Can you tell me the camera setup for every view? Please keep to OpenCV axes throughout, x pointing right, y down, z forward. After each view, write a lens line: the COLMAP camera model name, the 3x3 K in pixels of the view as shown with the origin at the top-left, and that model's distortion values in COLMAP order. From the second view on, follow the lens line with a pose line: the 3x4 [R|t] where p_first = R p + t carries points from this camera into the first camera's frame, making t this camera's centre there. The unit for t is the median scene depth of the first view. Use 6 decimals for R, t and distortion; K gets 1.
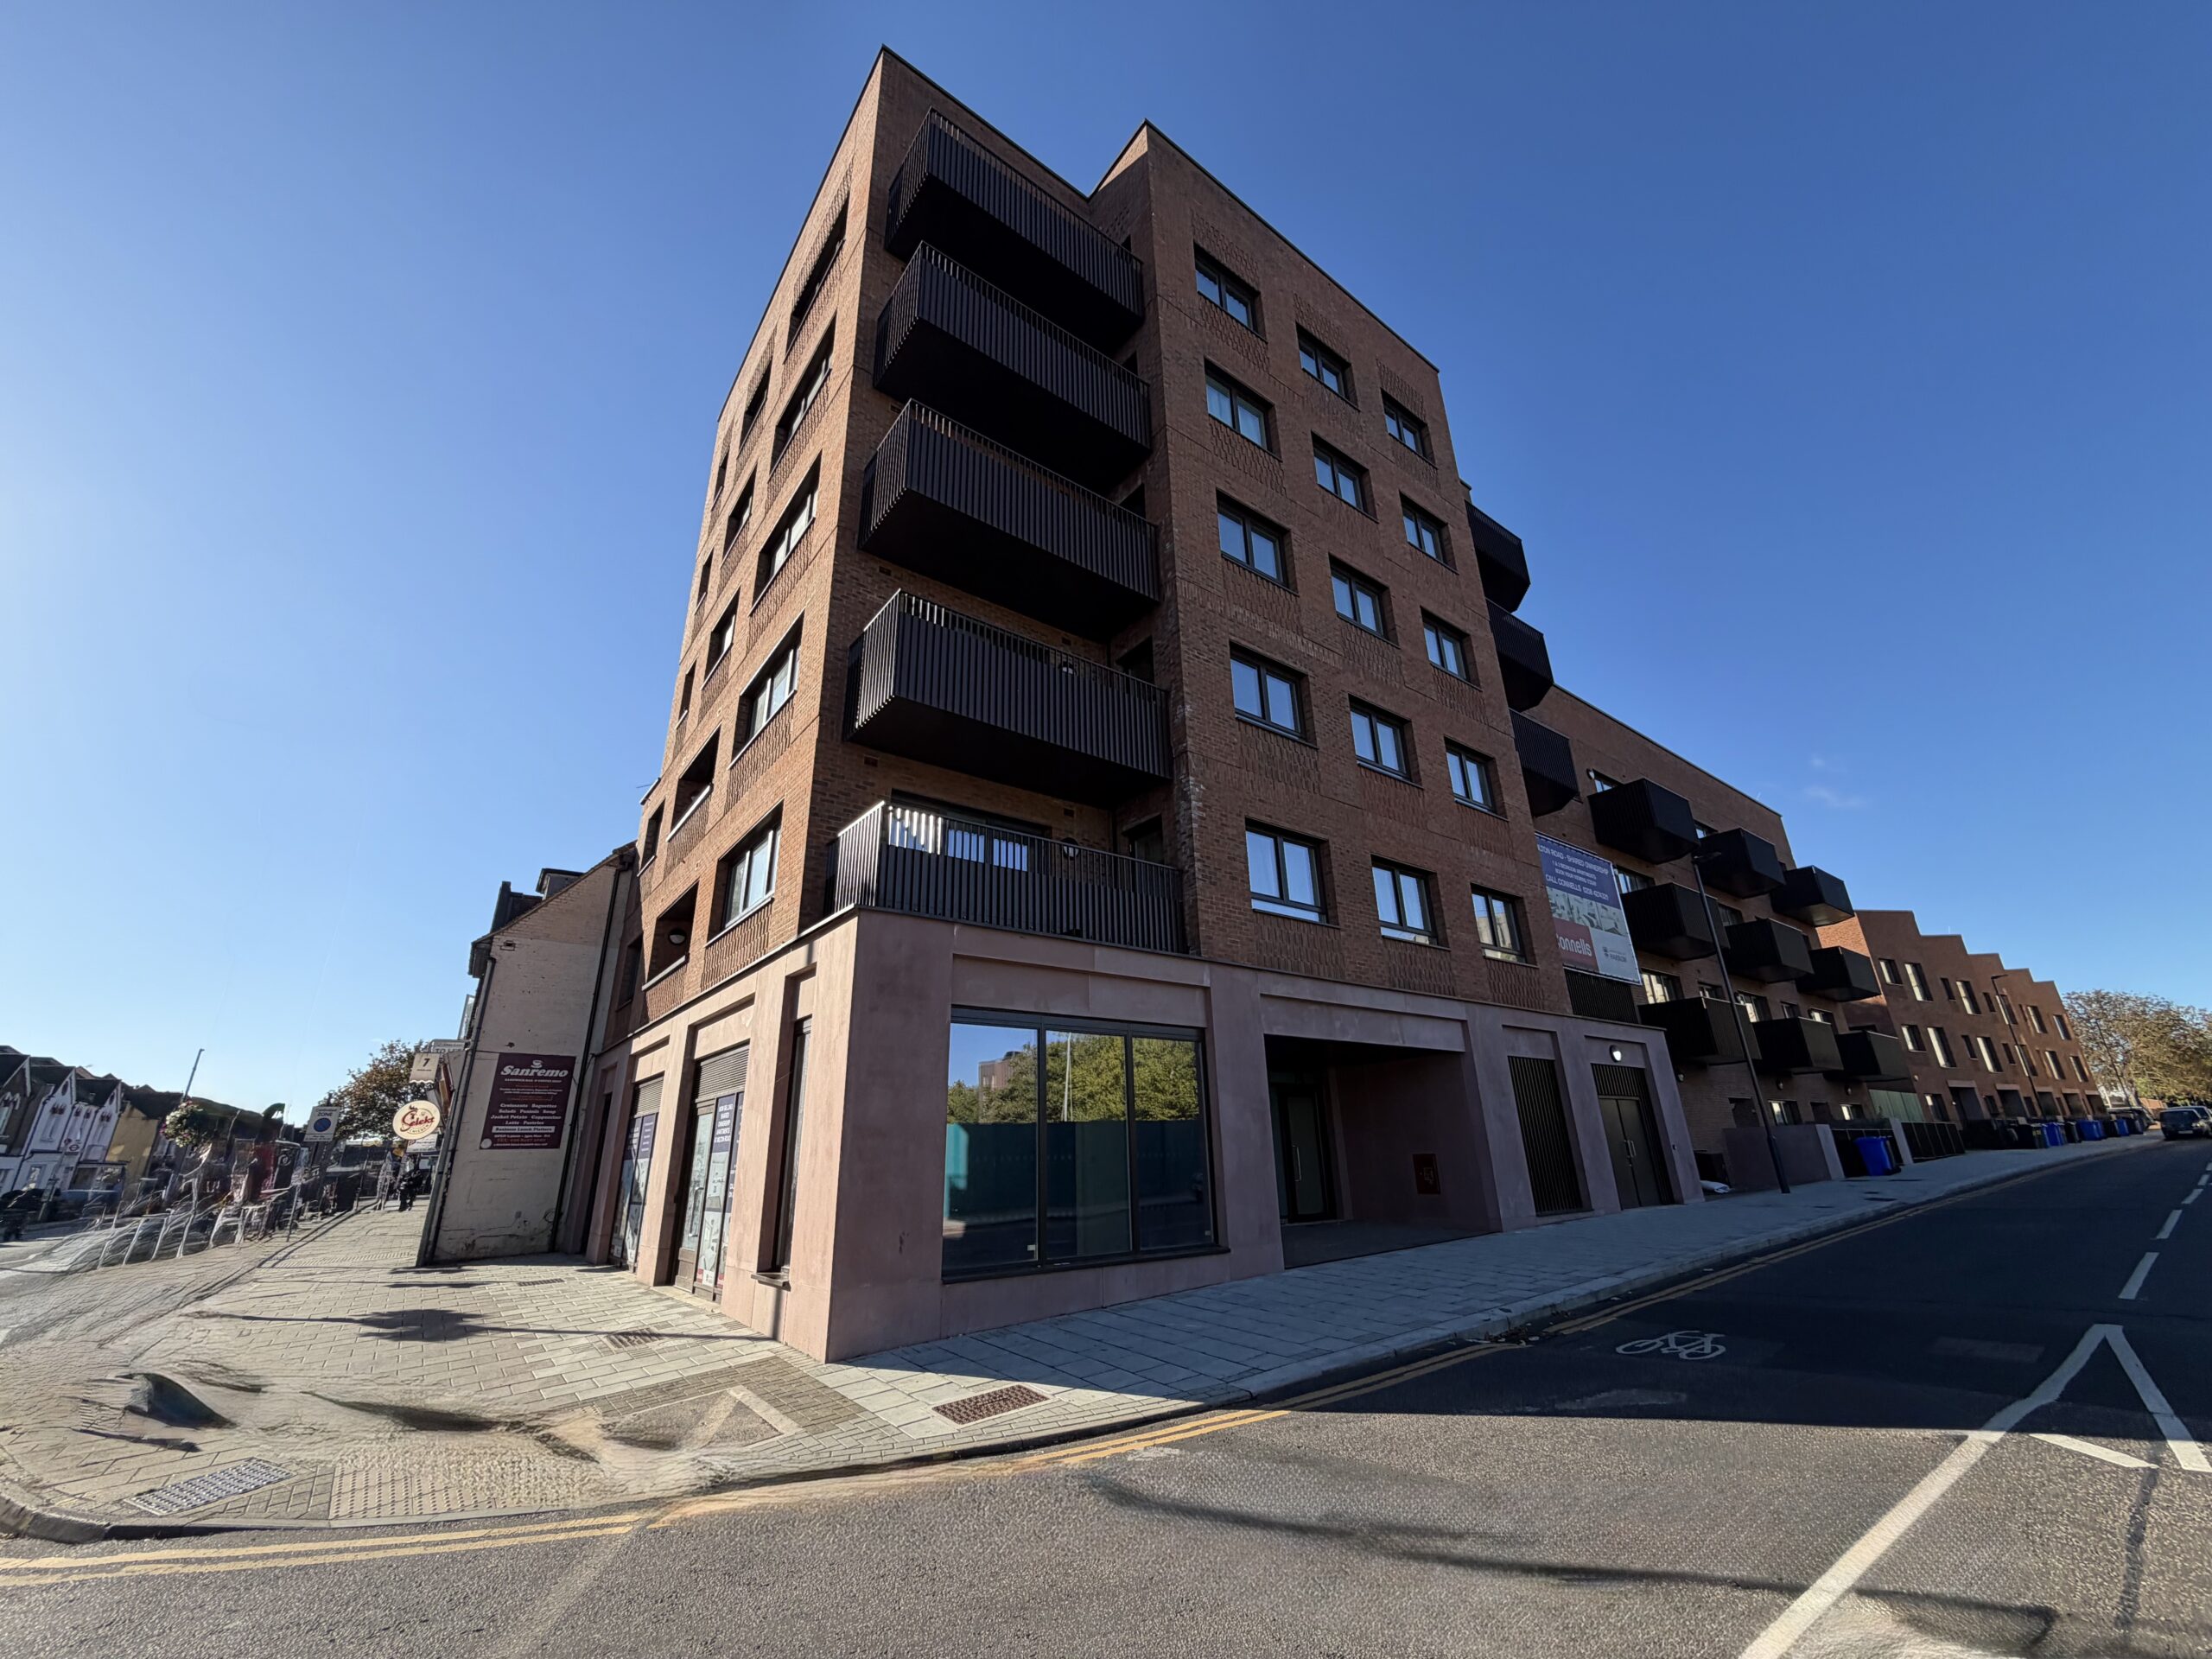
lens RADIAL K [[882.1, 0, 1099.0], [0, 882.1, 832.3], [0, 0, 1]] dist [0.004727, -0.000986]
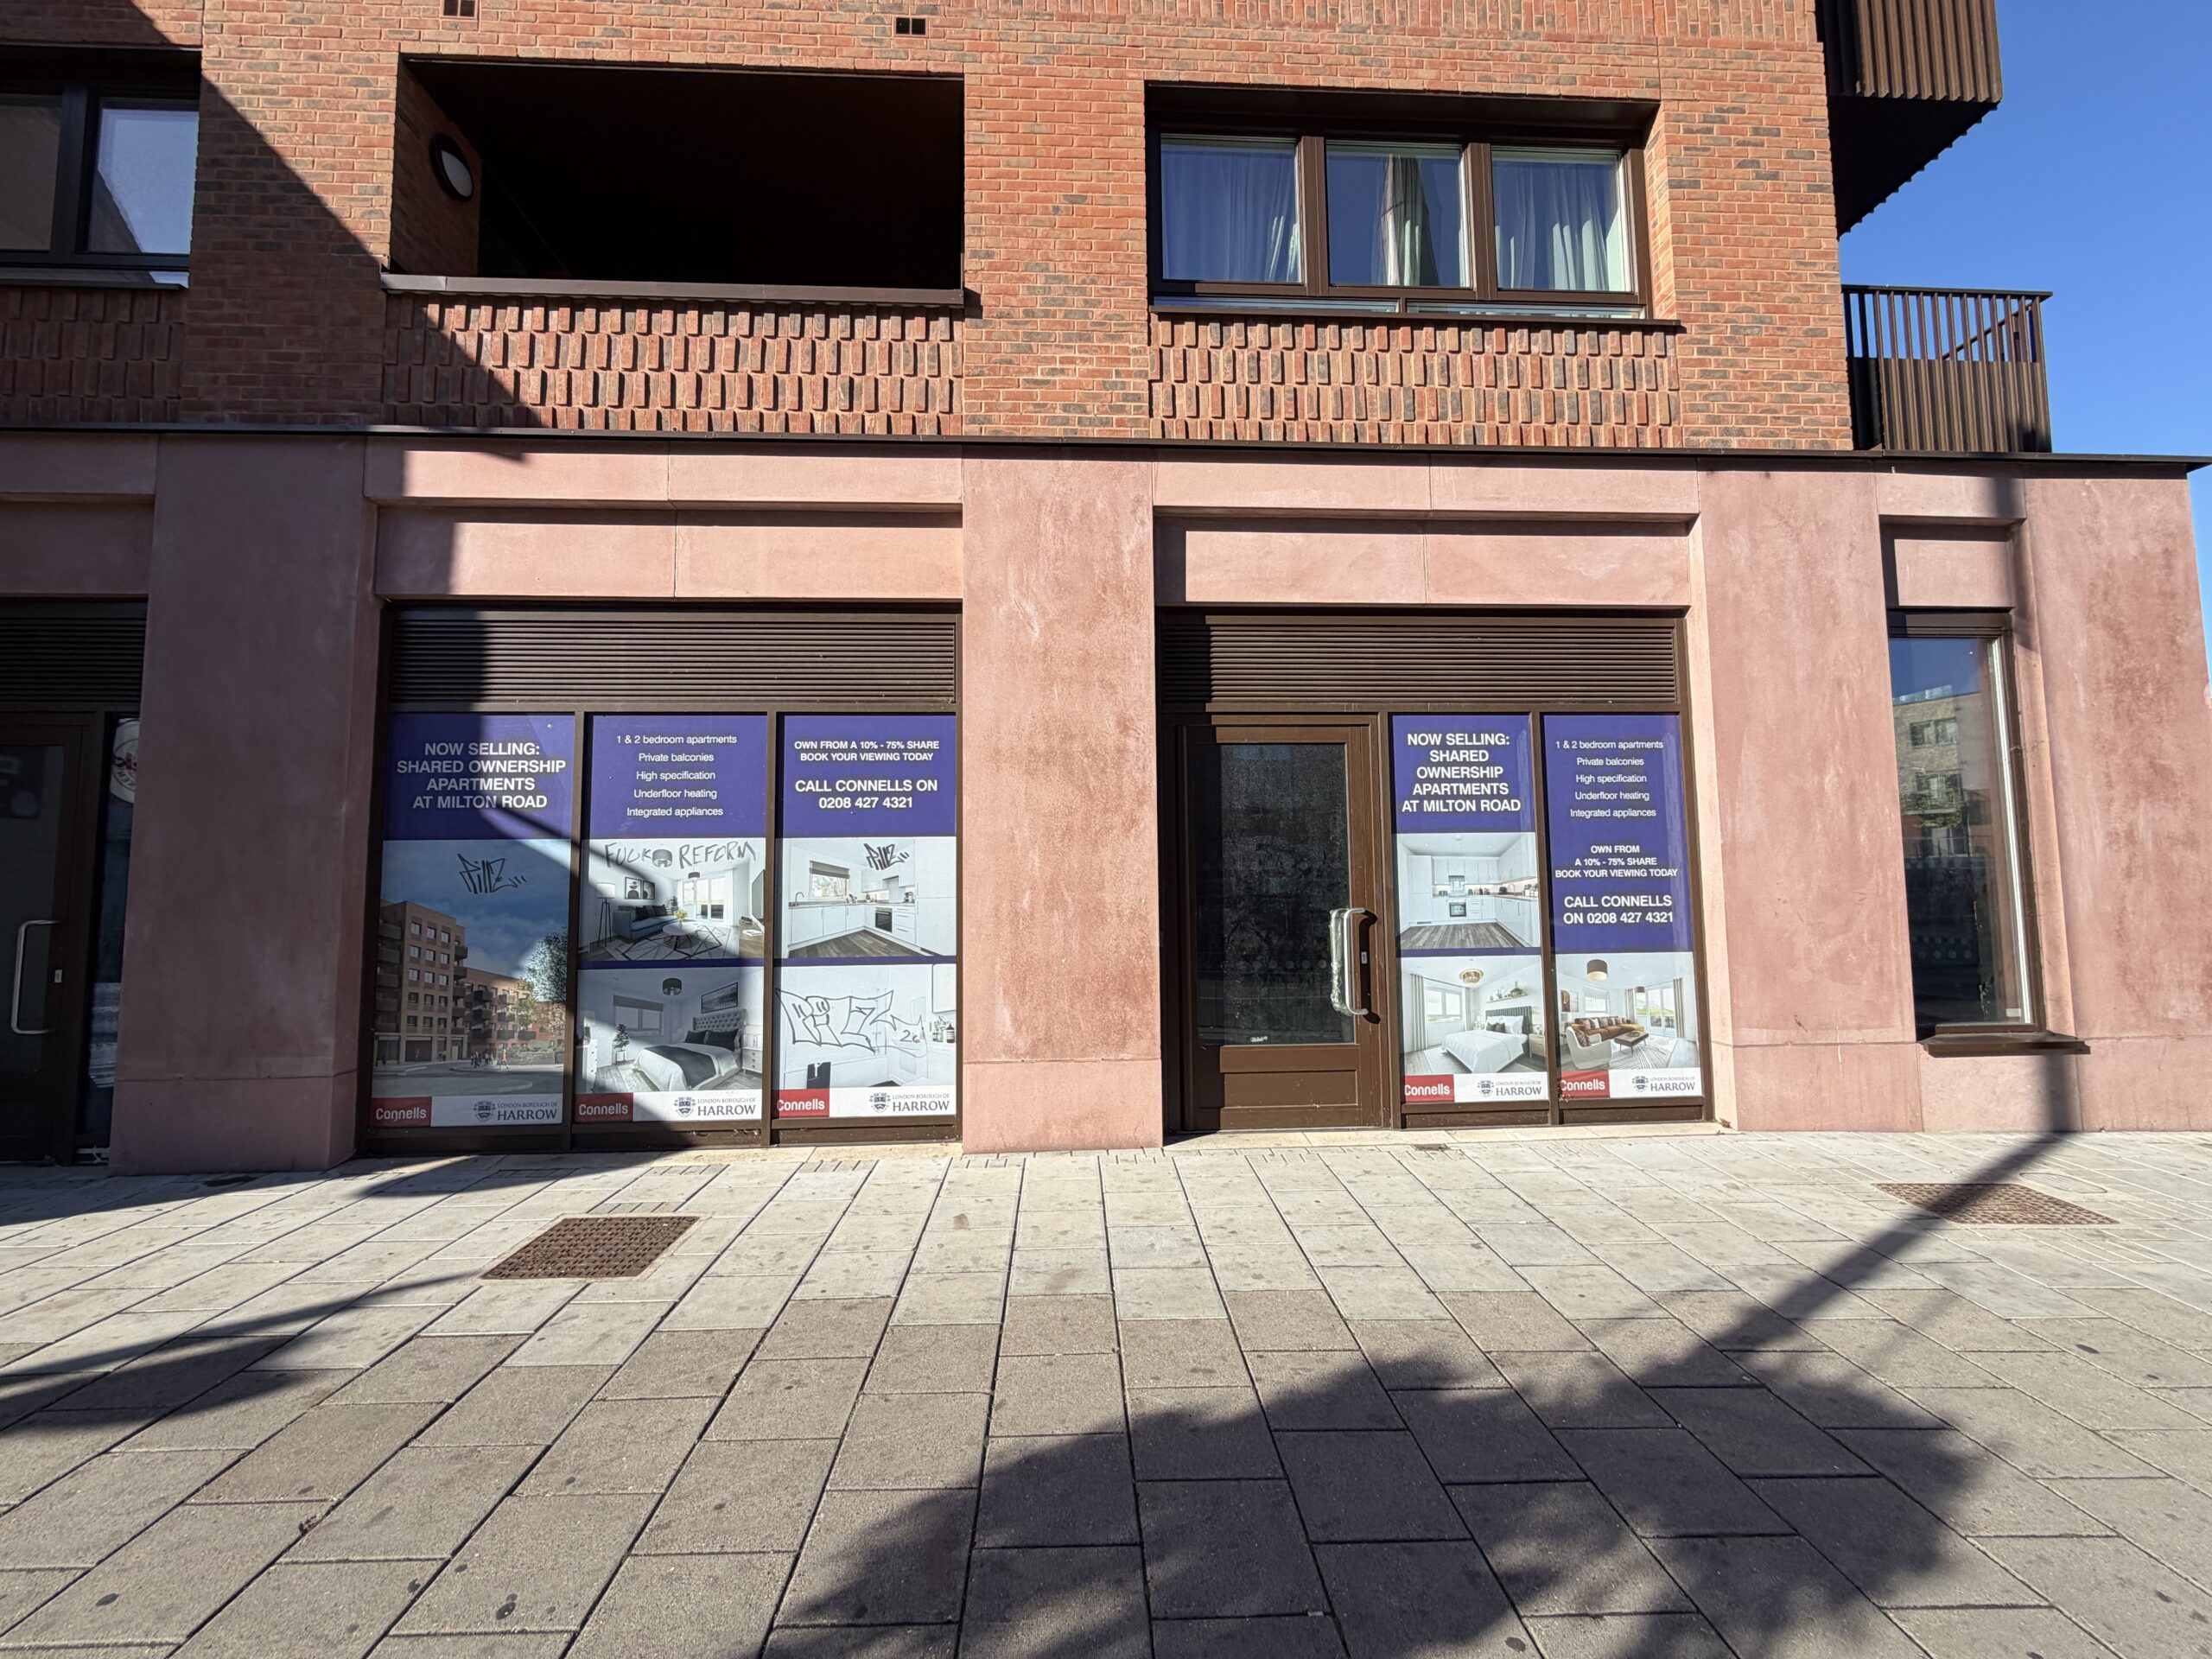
lens RADIAL K [[882.1, 0, 1100.3], [0, 882.1, 832.3], [0, 0, 1]] dist [0.004727, -0.000986]
pose [[0.559302, 0.079618, 0.825132, -0.585815], [-0.292173, 0.950436, 0.106335, 0.239097], [-0.775769, -0.300554, 0.554843, 0.580459]]
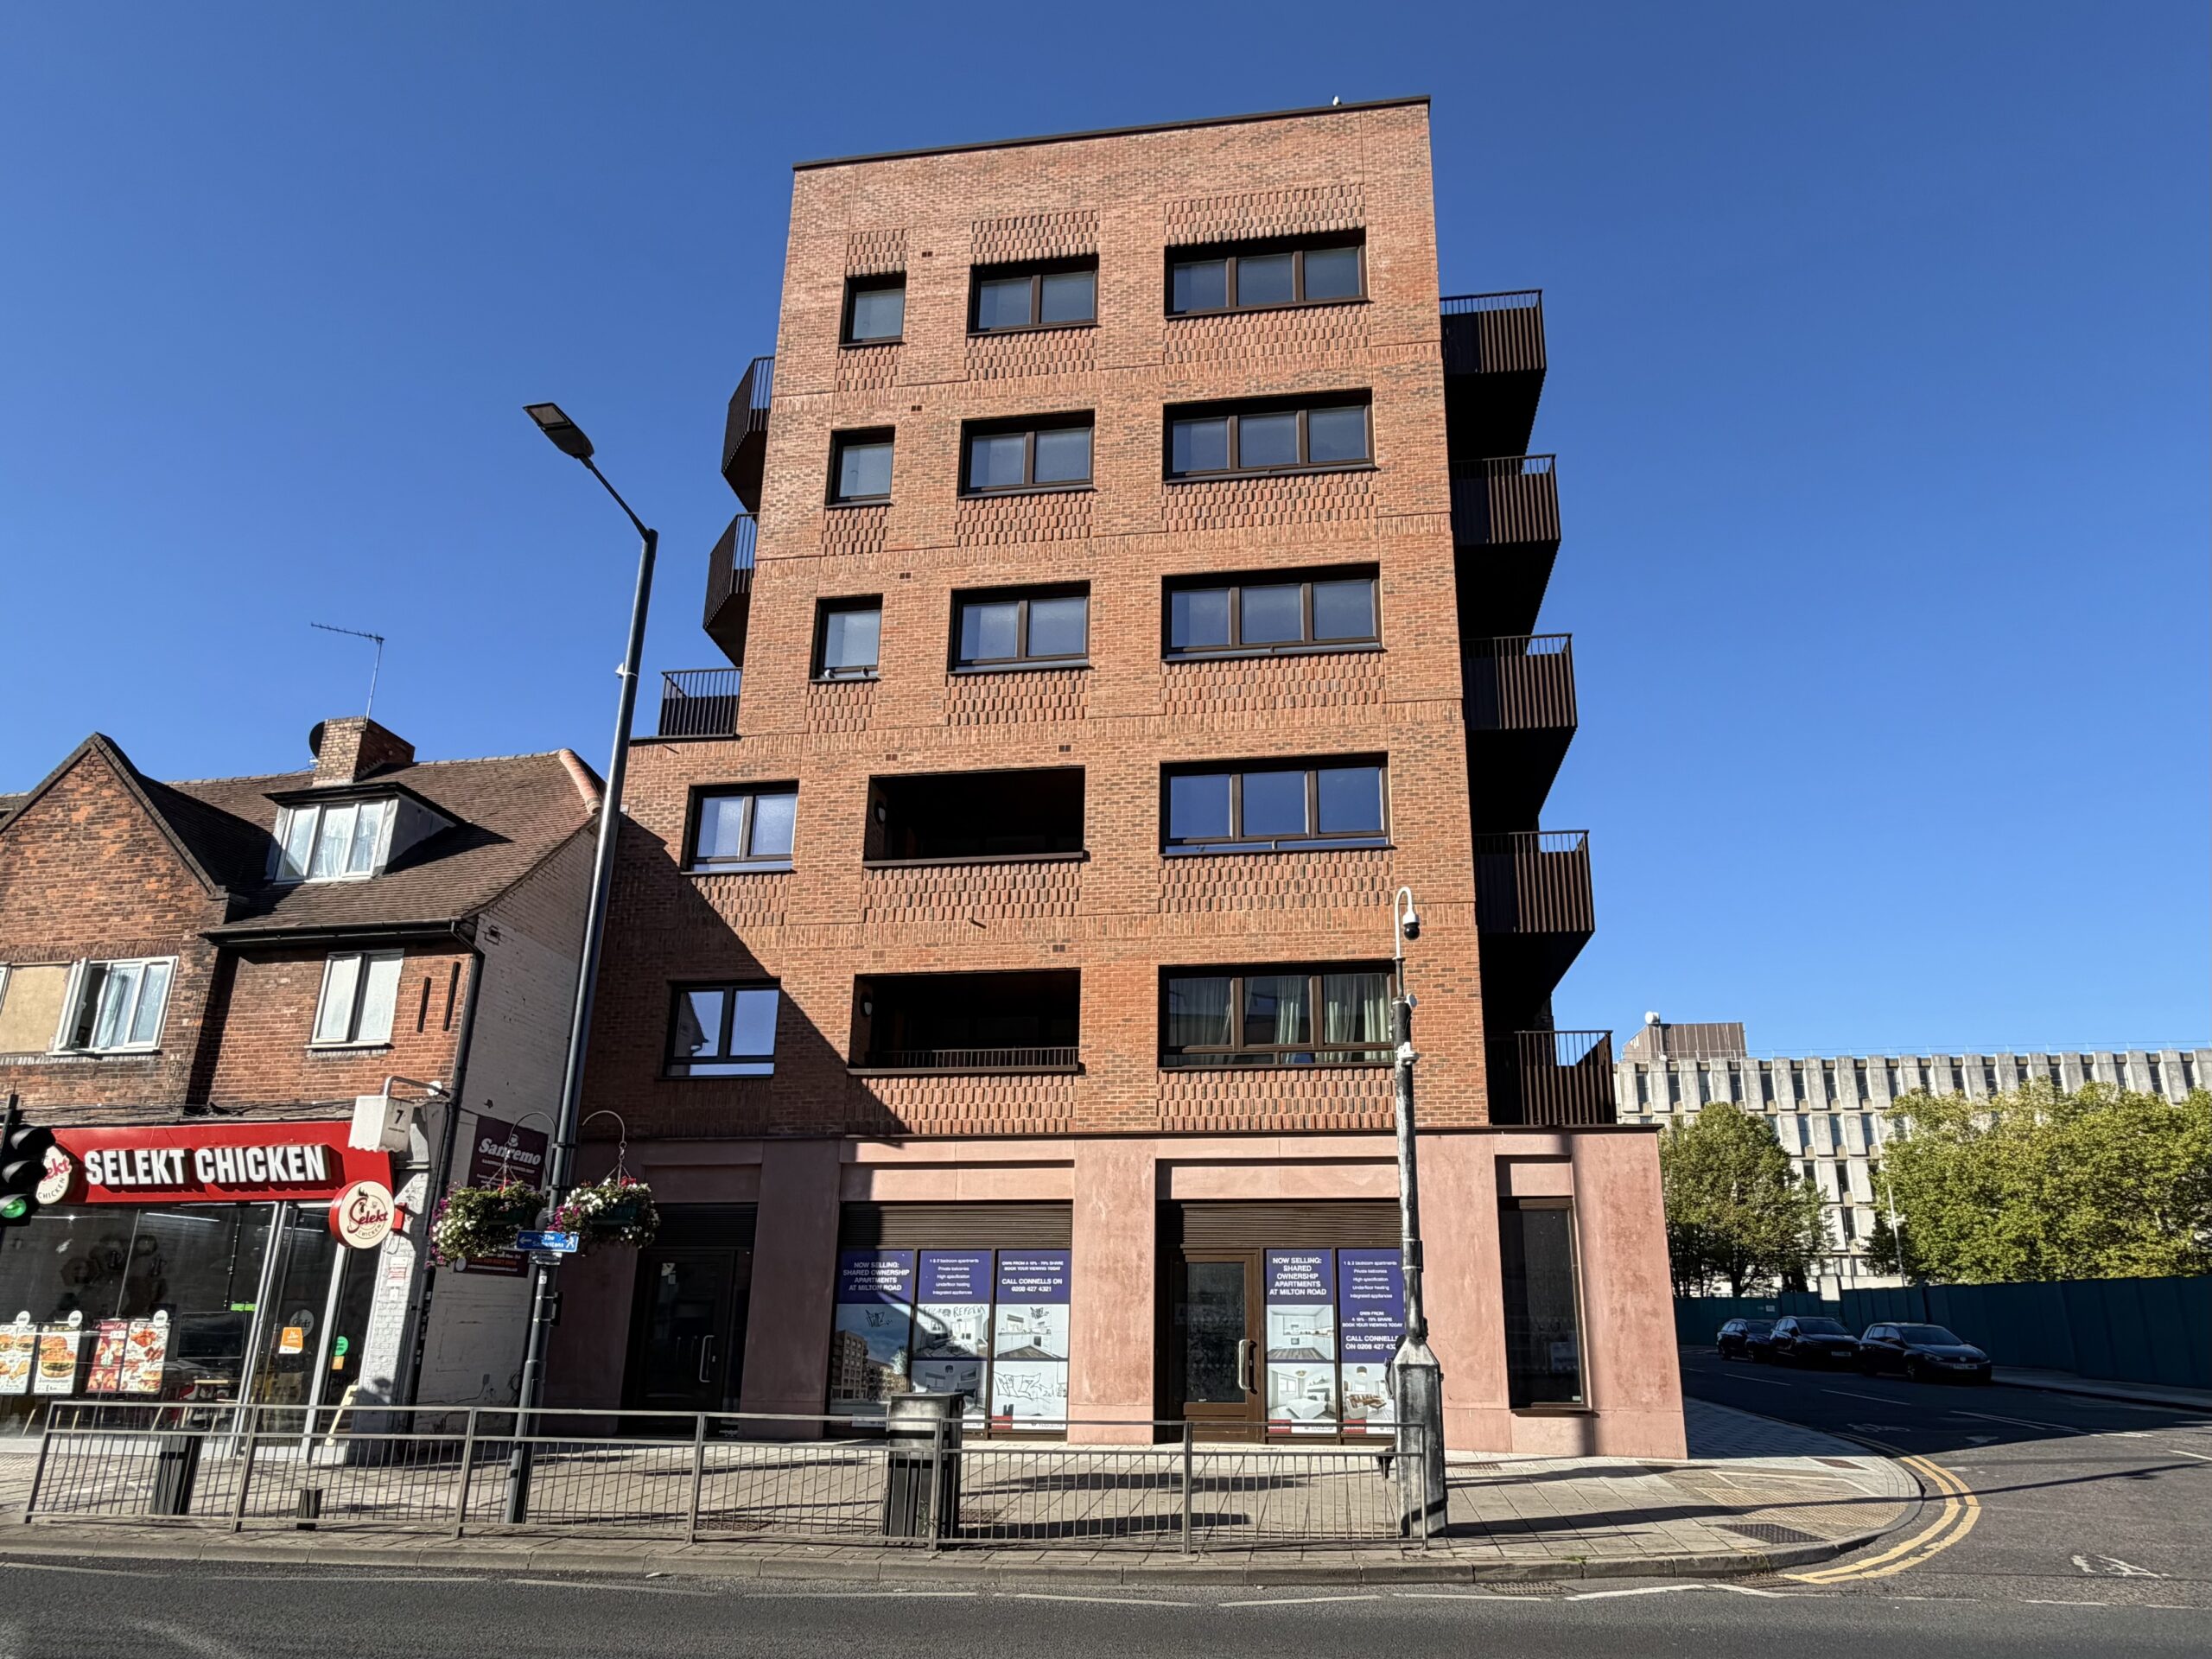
lens RADIAL K [[1161.0, 0, 1177.0], [0, 1161.0, 1049.3], [0, 0, 1]] dist [0.003937, -0.000244]
pose [[0.682896, 0.199104, 0.702859, -0.957112], [-0.274993, 0.961432, -0.005170, 0.087952], [-0.676781, -0.189750, 0.711310, 0.152432]]
